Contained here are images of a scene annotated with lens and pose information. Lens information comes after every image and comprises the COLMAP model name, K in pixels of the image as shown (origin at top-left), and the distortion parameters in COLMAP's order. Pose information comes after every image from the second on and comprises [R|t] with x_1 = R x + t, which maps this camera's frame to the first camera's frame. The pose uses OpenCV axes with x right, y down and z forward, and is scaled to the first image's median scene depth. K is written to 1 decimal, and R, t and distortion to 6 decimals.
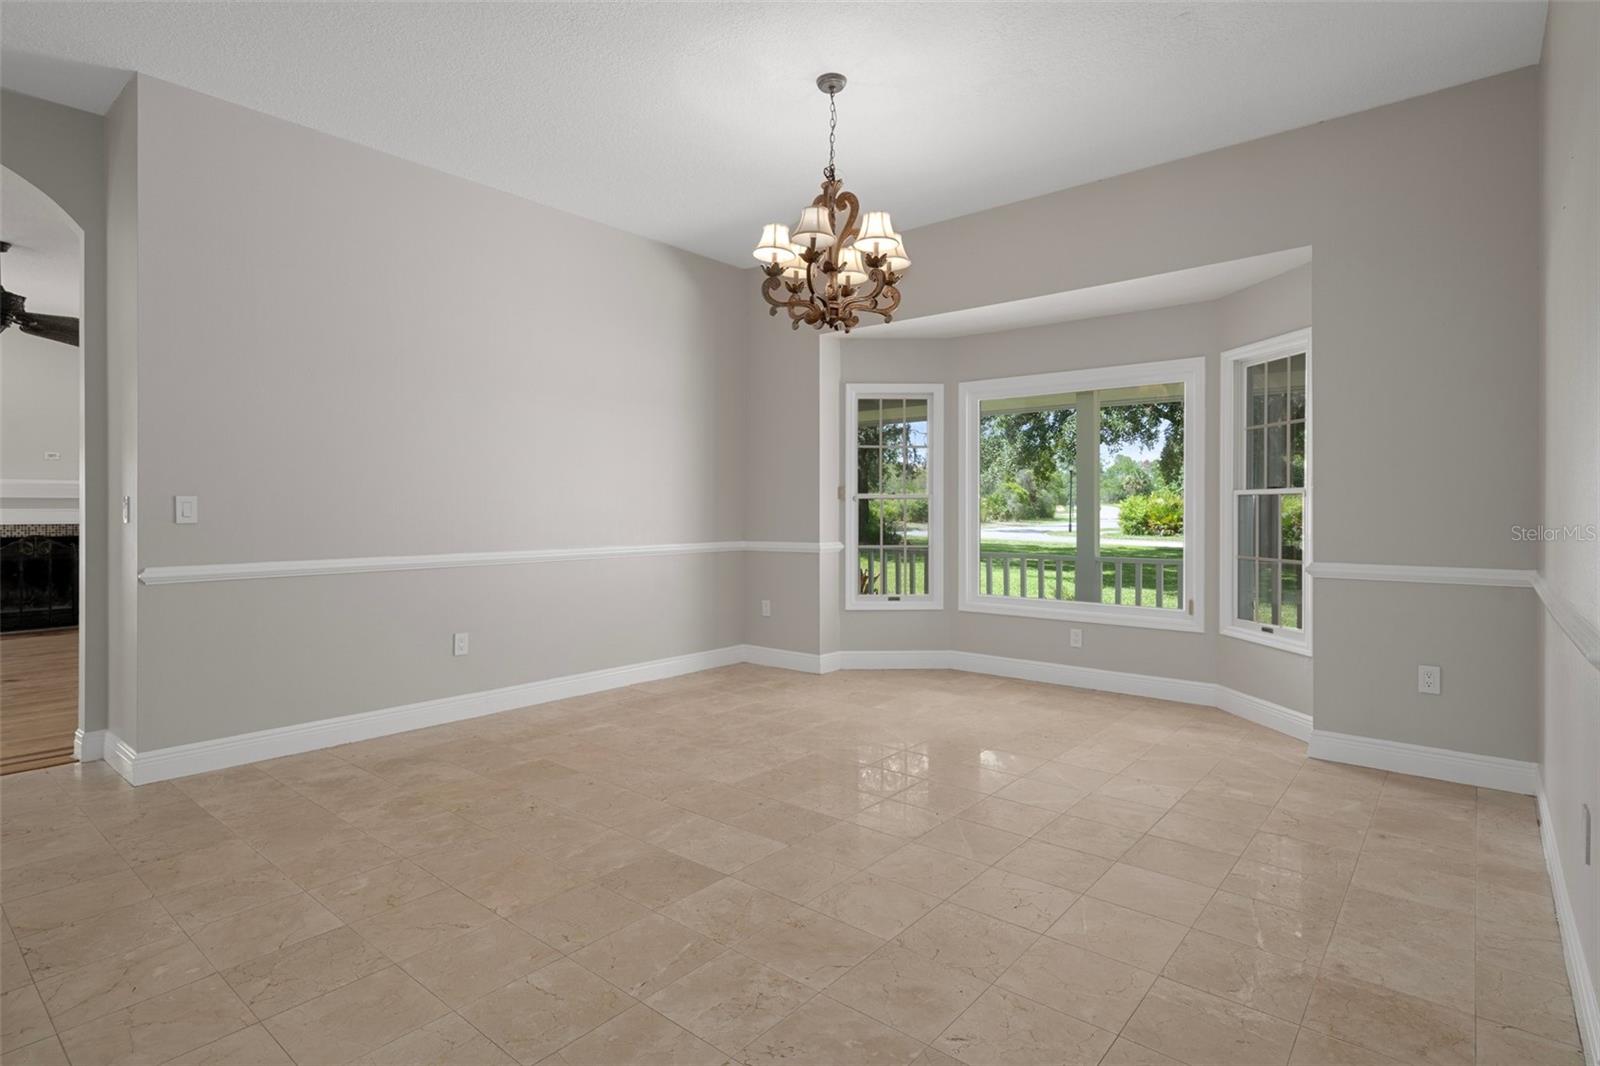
lens RADIAL K [[813.5, 0, 799.4], [0, 813.5, 520.2], [0, 0, 1]] dist [-0.003548, -0.000152]
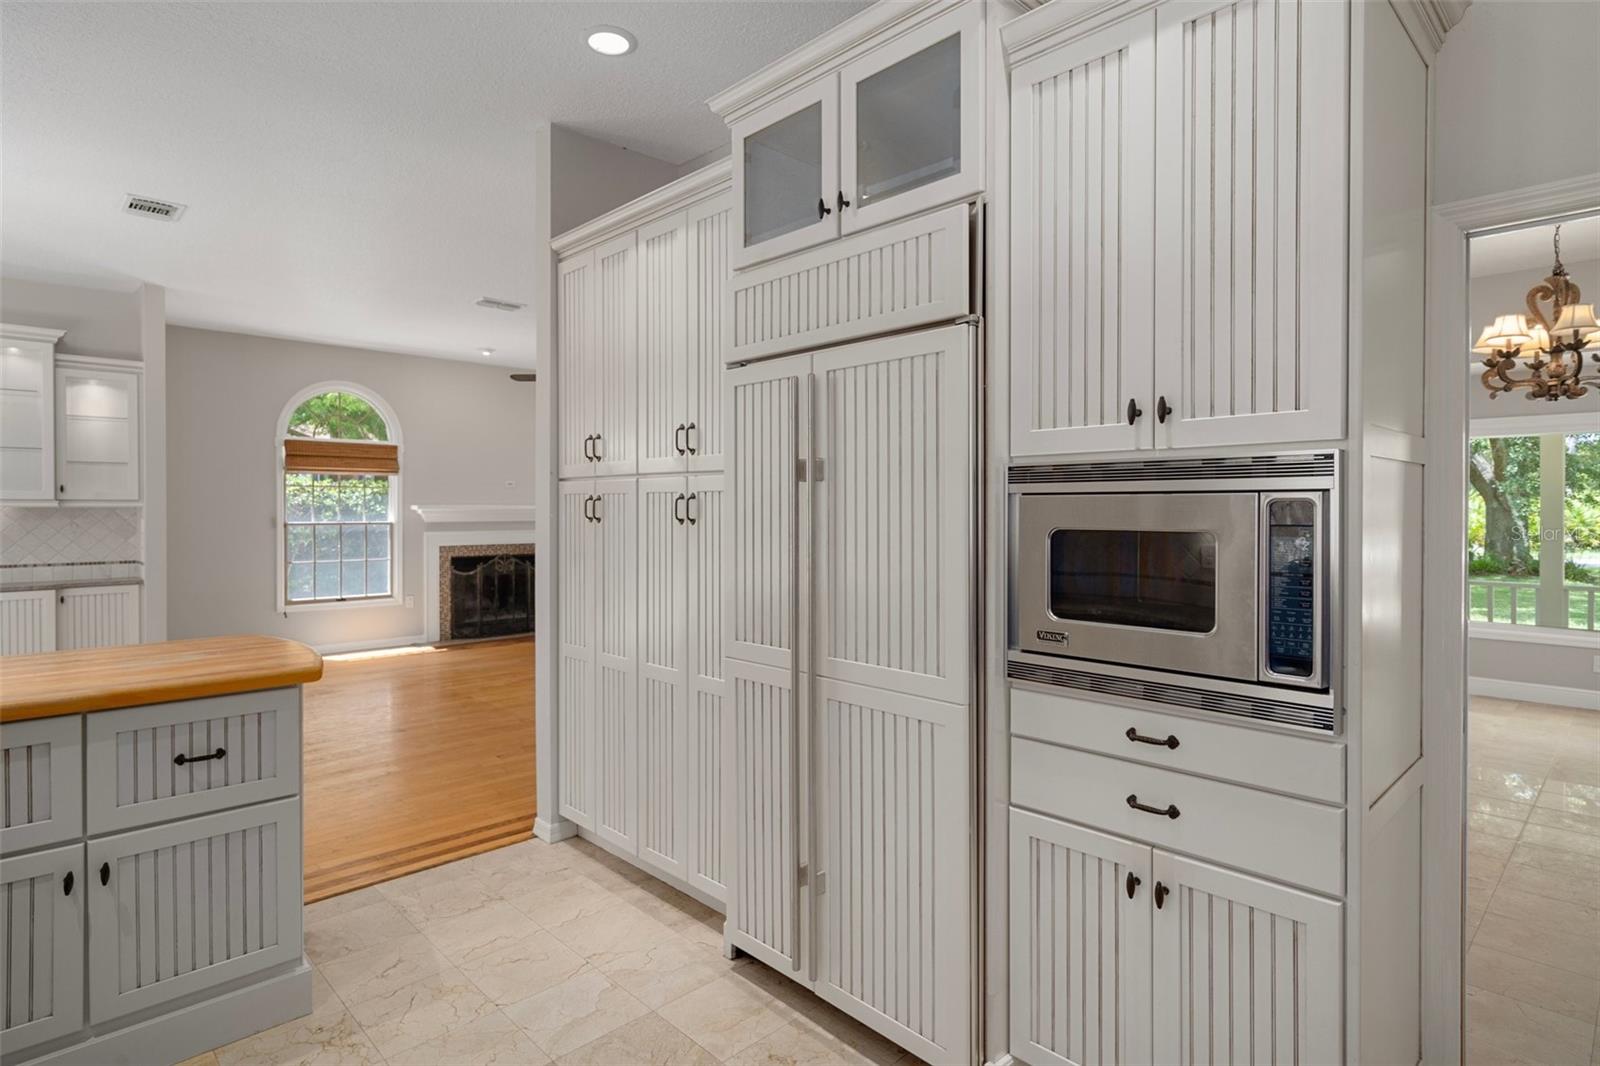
lens RADIAL K [[843.1, 0, 800.6], [0, 843.1, 516.7], [0, 0, 1]] dist [0.004261, 0.000668]
pose [[0.994118, 0.000636, -0.108302, -0.643377], [-0.001427, 0.999973, -0.007230, -0.041955], [0.108294, 0.007342, 0.994092, -0.228596]]
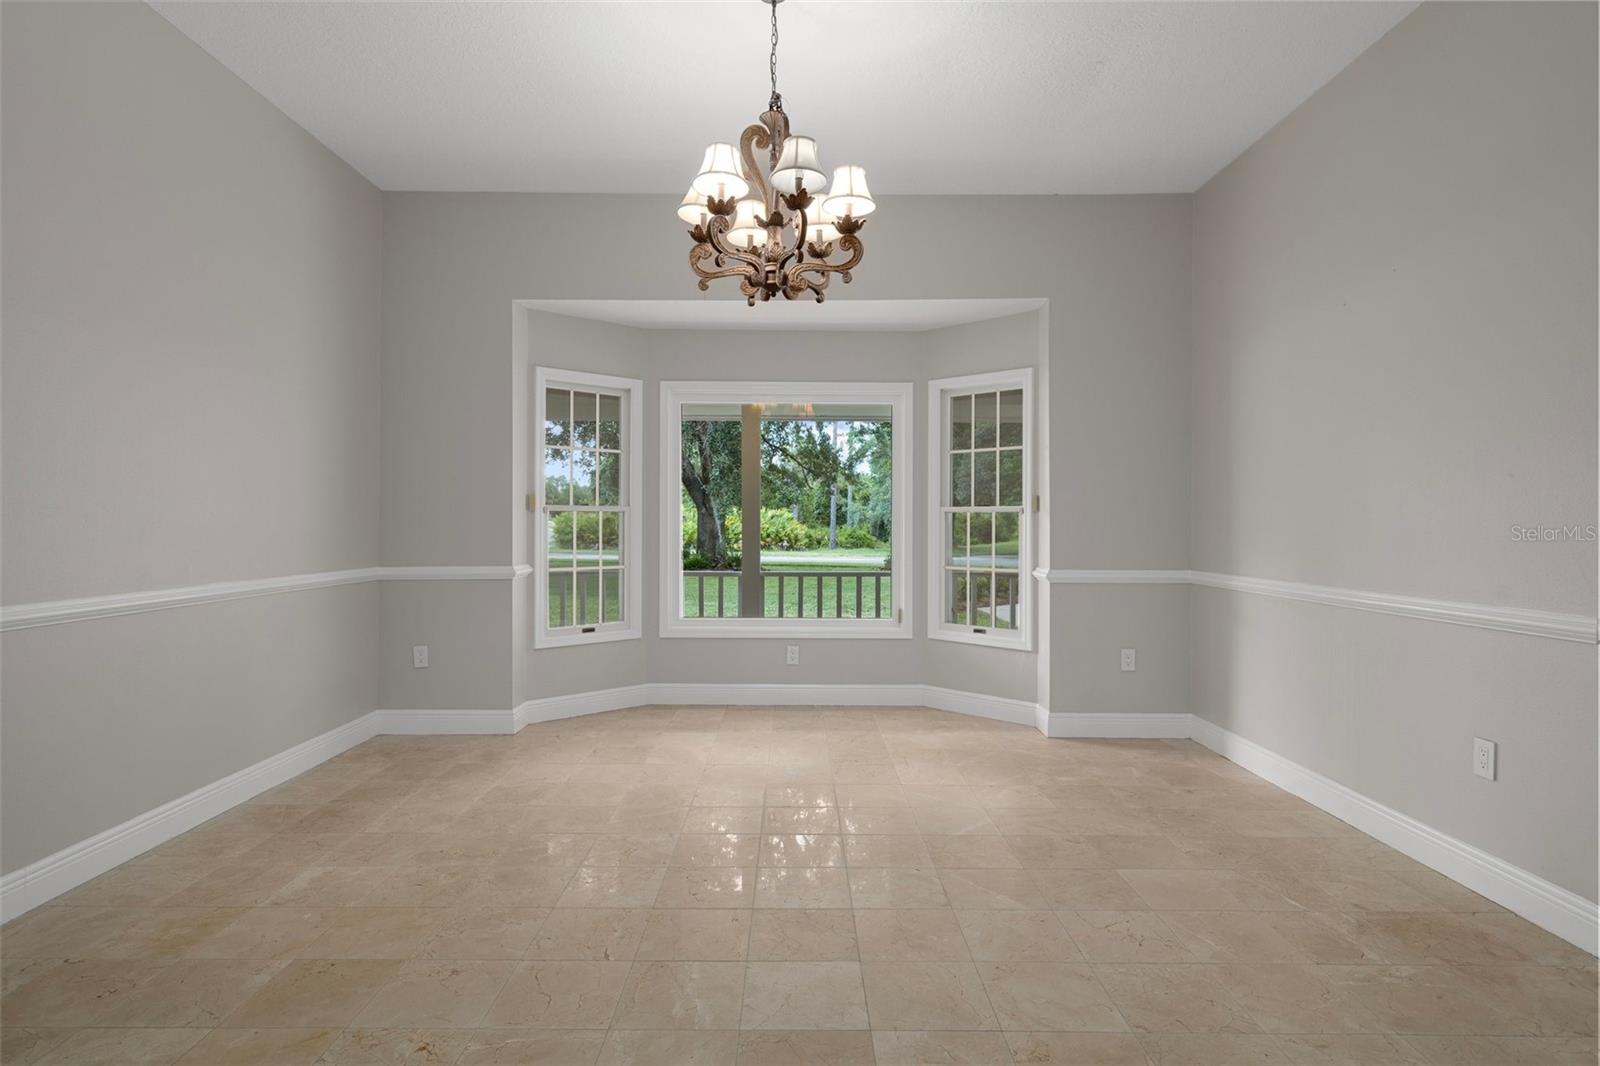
lens RADIAL K [[826.5, 0, 800.0], [0, 826.5, 533.0], [0, 0, 1]] dist [0.001213, 0.000274]
pose [[0.767887, -0.004820, 0.640567, -0.327622], [0.005947, 0.999982, 0.000396, -0.003071], [-0.640557, 0.003505, 0.767902, 0.256910]]
